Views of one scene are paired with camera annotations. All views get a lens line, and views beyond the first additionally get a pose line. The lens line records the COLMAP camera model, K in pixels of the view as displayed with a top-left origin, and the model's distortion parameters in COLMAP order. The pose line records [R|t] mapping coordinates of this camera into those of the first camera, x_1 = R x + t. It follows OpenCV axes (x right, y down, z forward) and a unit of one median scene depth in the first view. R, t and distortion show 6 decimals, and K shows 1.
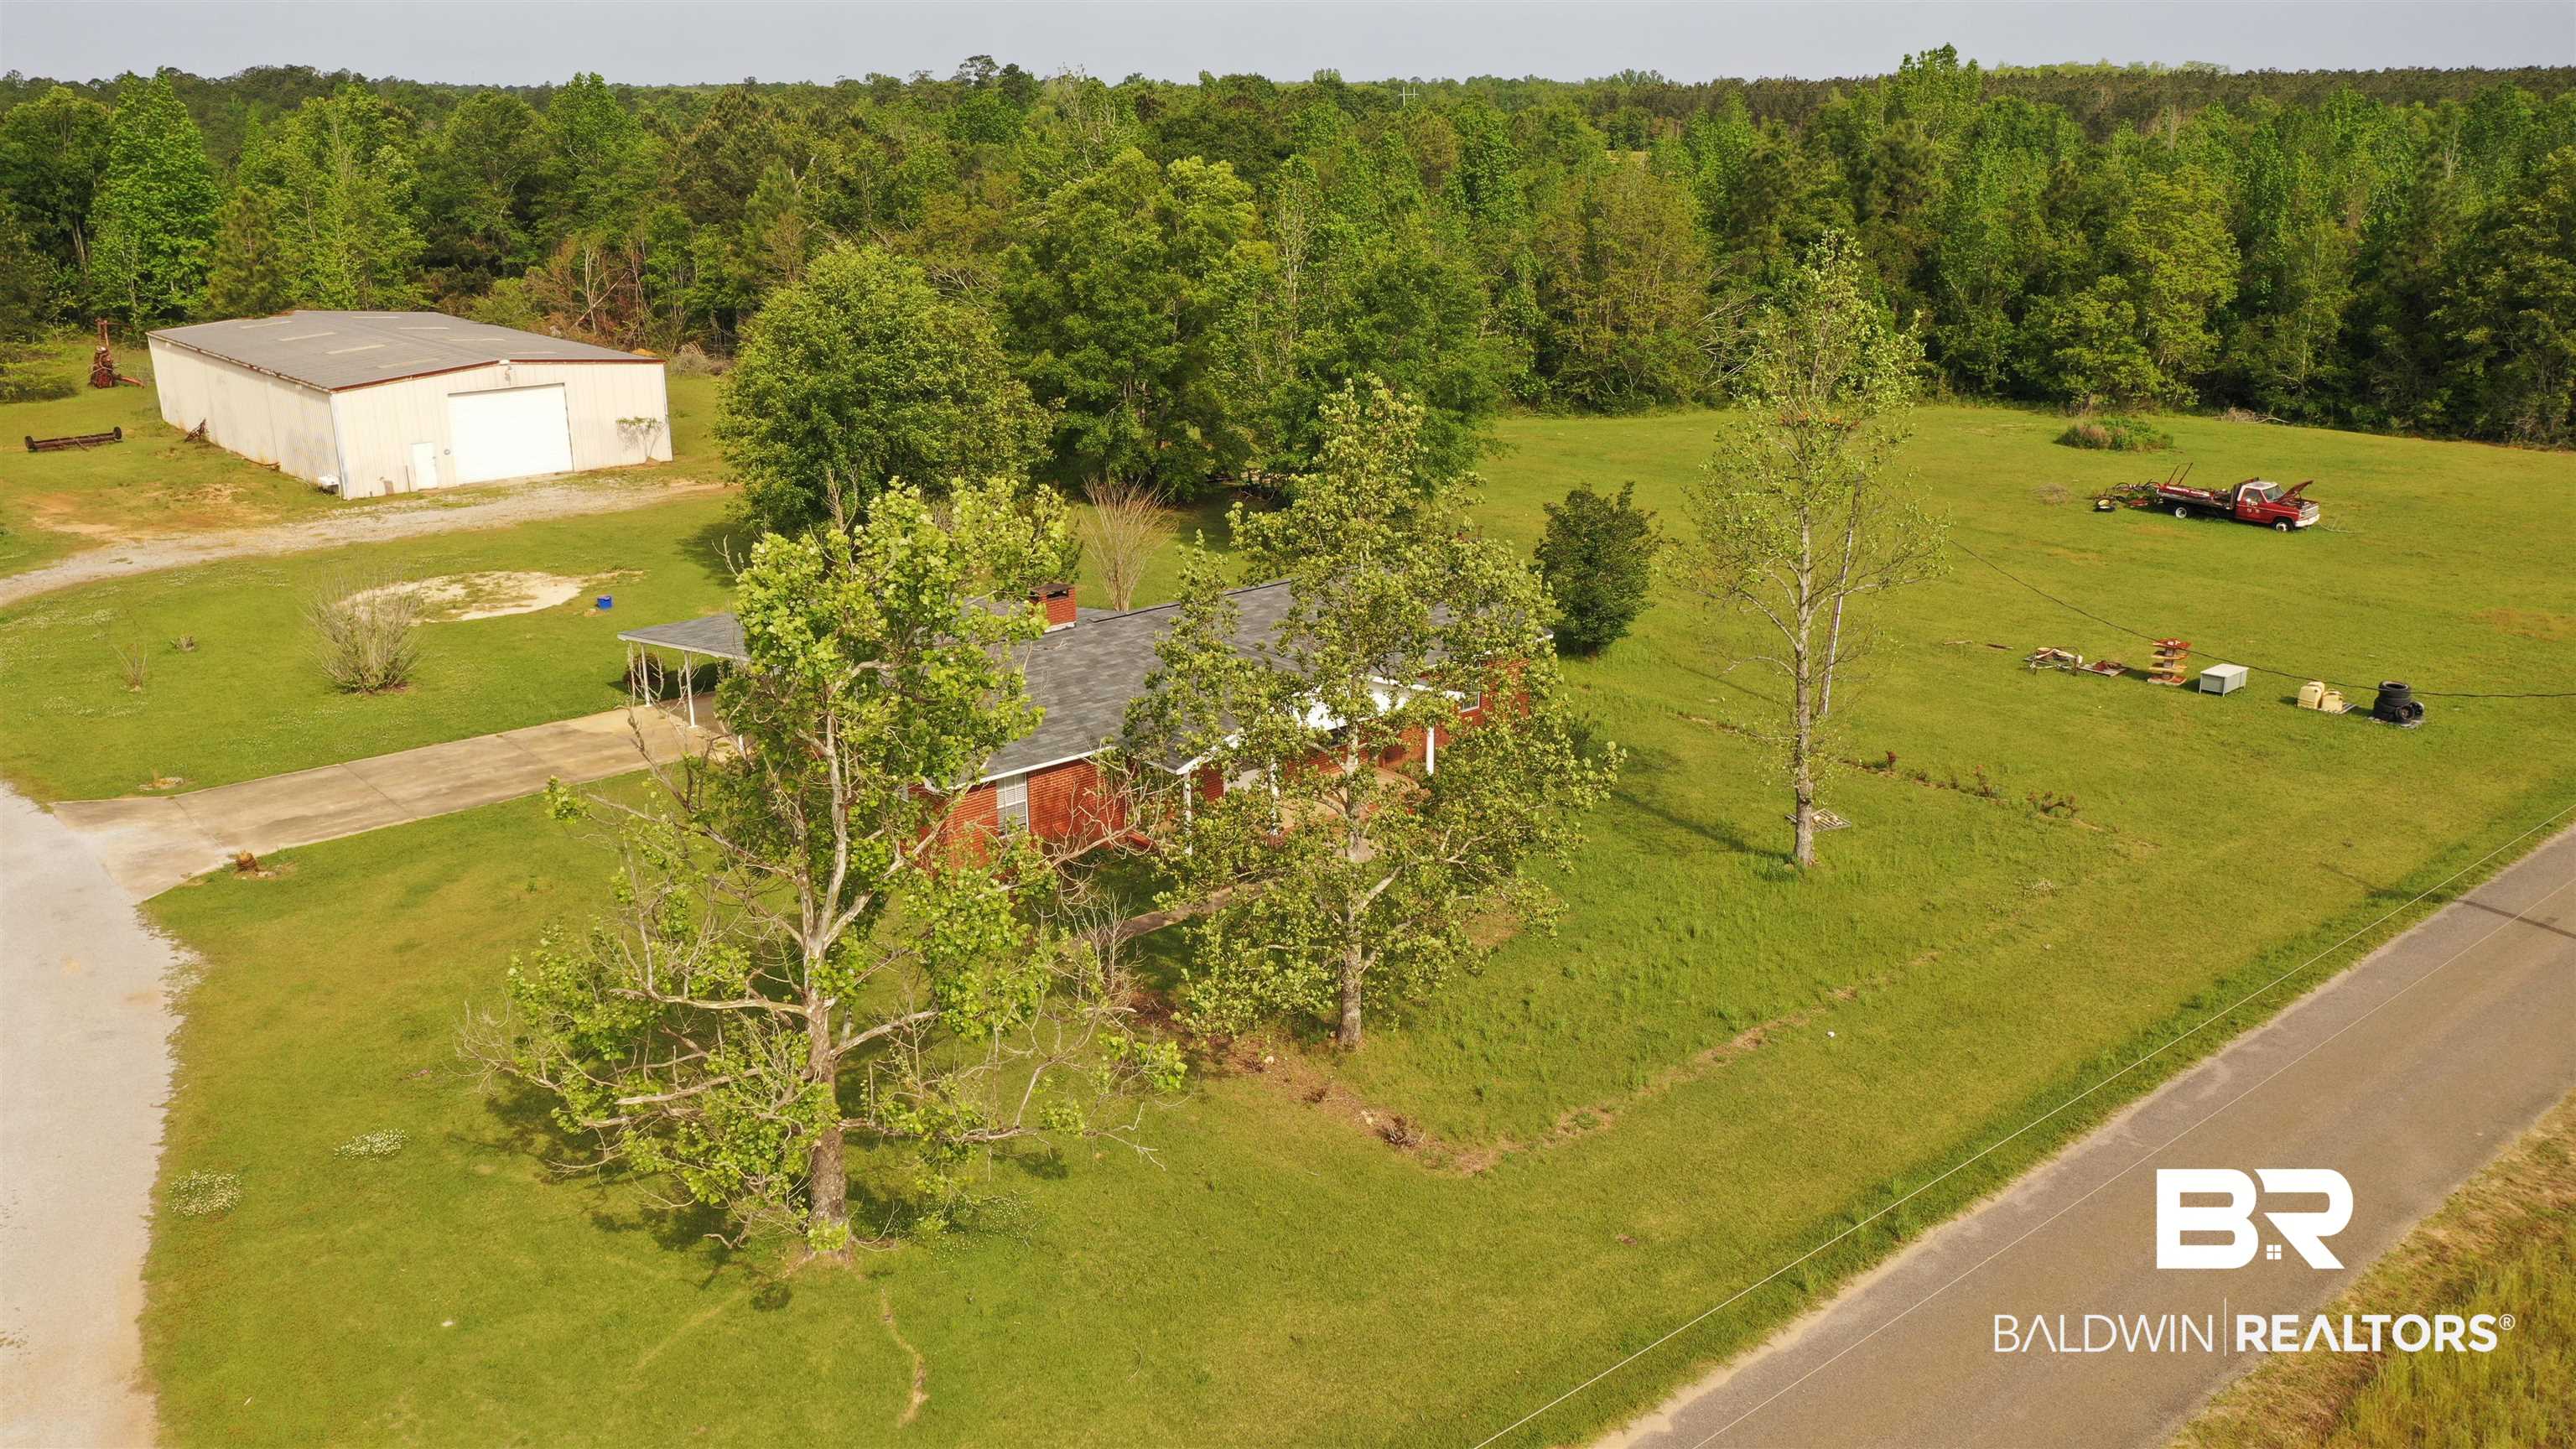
lens RADIAL K [[2032.3, 0, 1290.2], [0, 2032.3, 704.6], [0, 0, 1]] dist [0.015864, -0.001766]
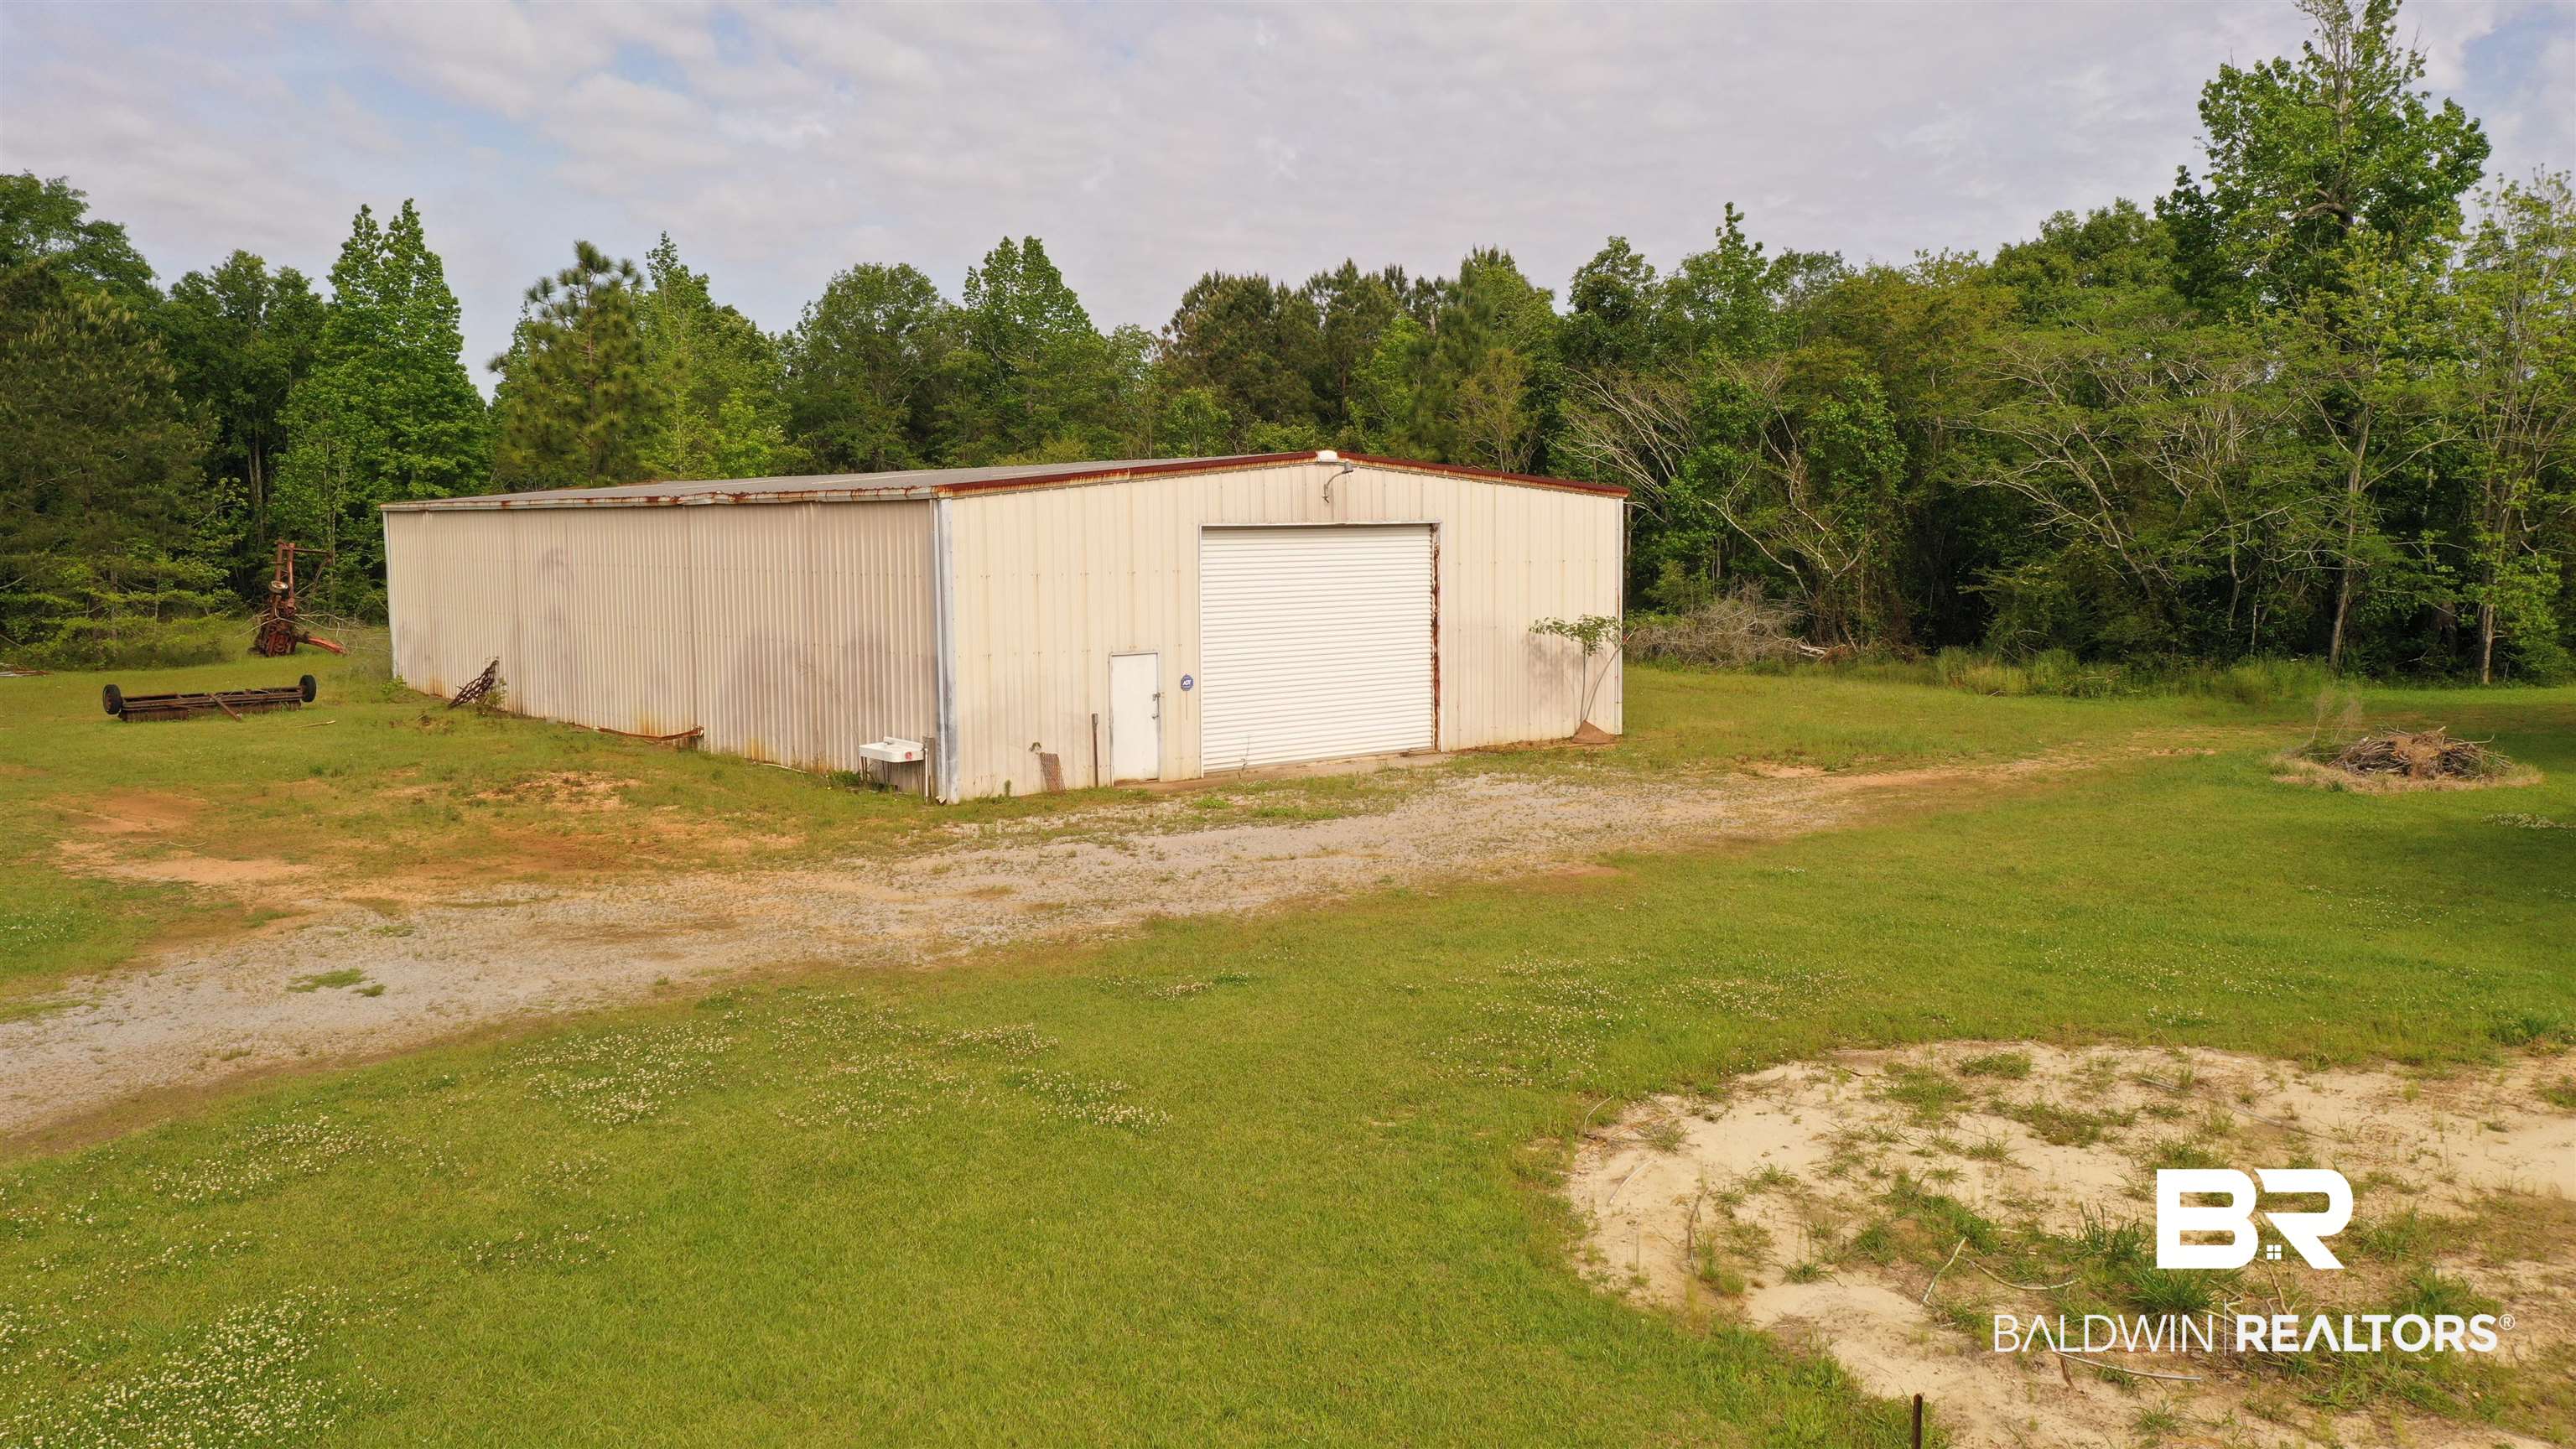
lens RADIAL K [[2032.3, 0, 1290.2], [0, 2032.3, 704.6], [0, 0, 1]] dist [0.015864, -0.001766]
pose [[0.998757, 0.000531, -0.049834, -0.380424], [-0.010376, 0.980246, -0.197508, -0.047950], [0.048745, 0.197780, 0.979034, 0.647865]]
